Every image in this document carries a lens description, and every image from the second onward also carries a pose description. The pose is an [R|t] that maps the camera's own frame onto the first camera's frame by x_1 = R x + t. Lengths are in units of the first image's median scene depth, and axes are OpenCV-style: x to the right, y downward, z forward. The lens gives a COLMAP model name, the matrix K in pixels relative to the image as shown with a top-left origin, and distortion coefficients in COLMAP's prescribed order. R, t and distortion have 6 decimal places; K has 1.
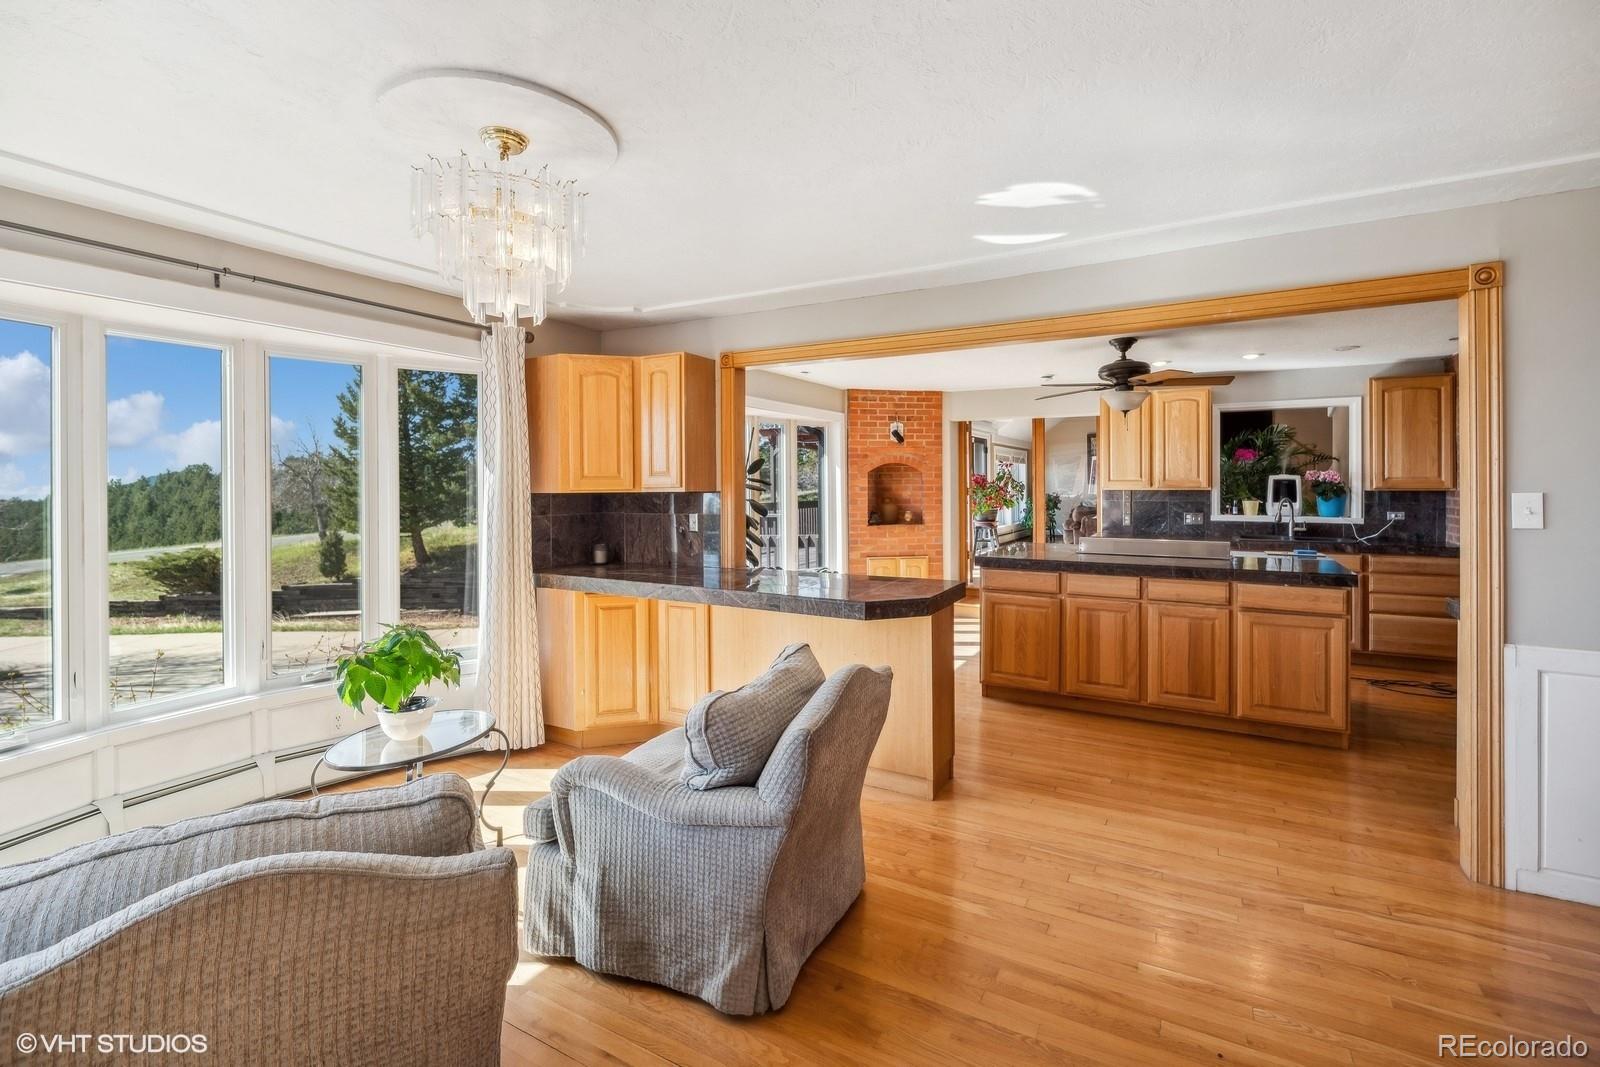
lens RADIAL K [[735.6, 0, 764.2], [0, 735.6, 480.2], [0, 0, 1]] dist [-0.000656, 0.000246]
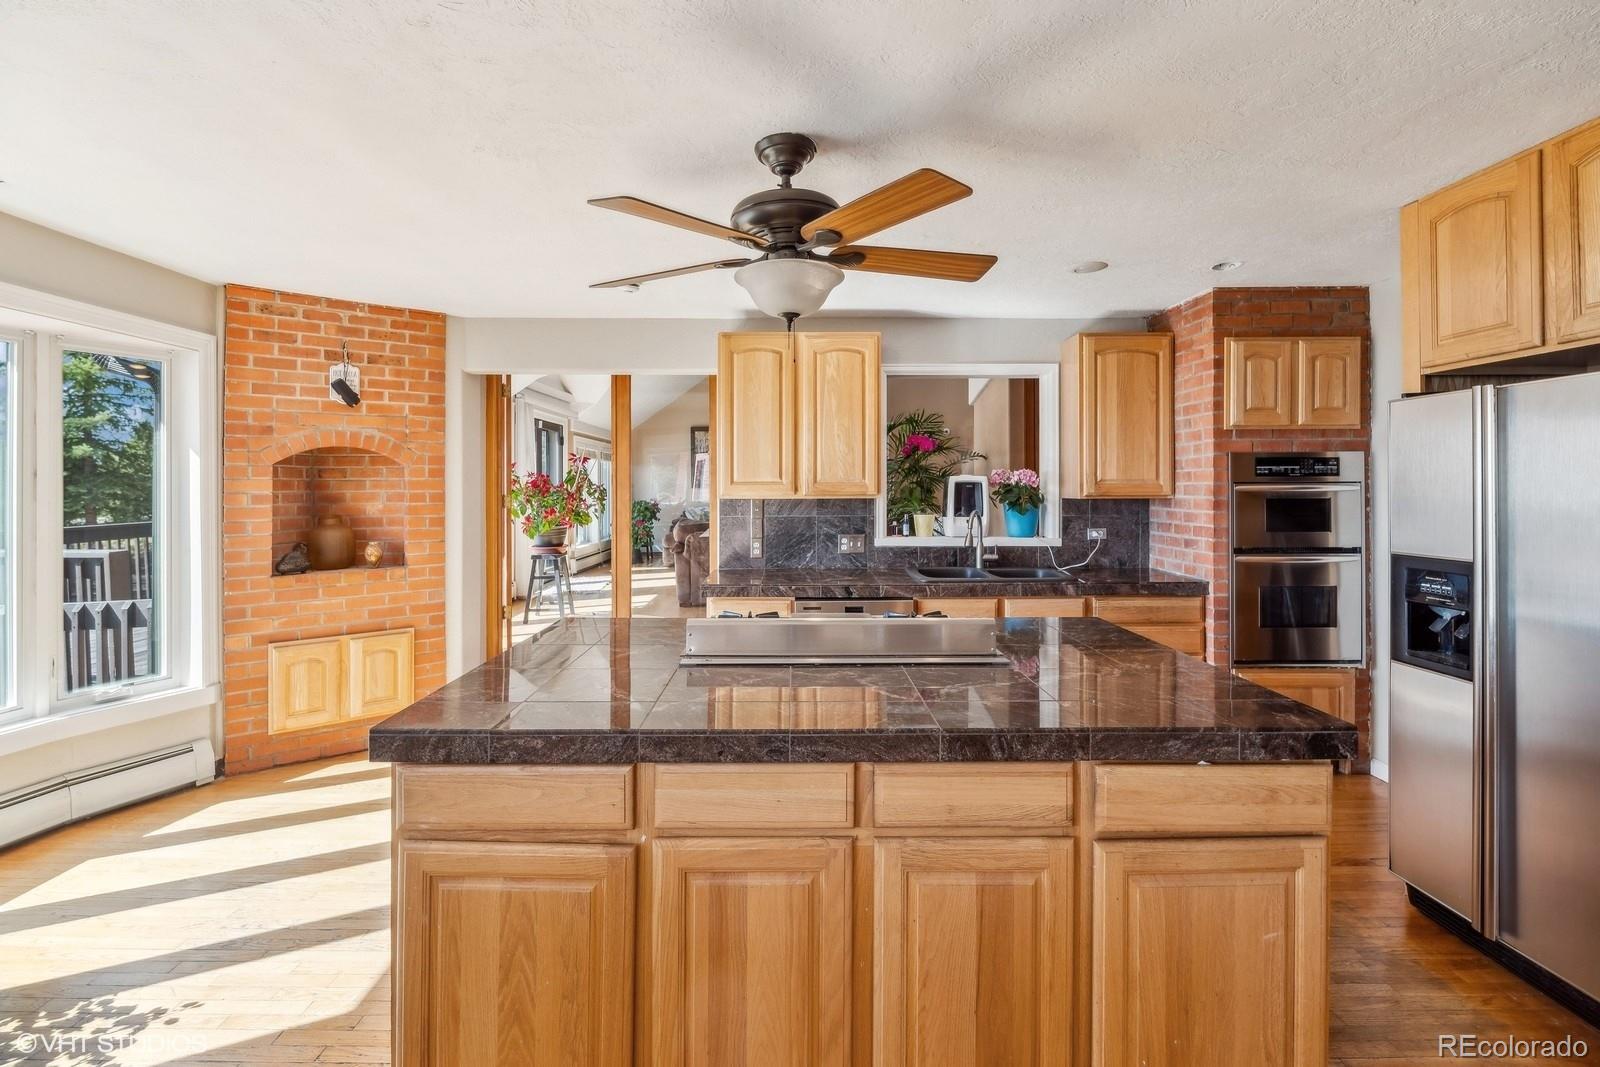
lens RADIAL K [[735.6, 0, 760.2], [0, 735.6, 480.8], [0, 0, 1]] dist [-0.000656, 0.000246]
pose [[0.871118, 0.005232, 0.491046, 0.206662], [-0.003162, 0.999982, -0.005047, 0.001726], [-0.491063, 0.002844, 0.871119, 0.490678]]
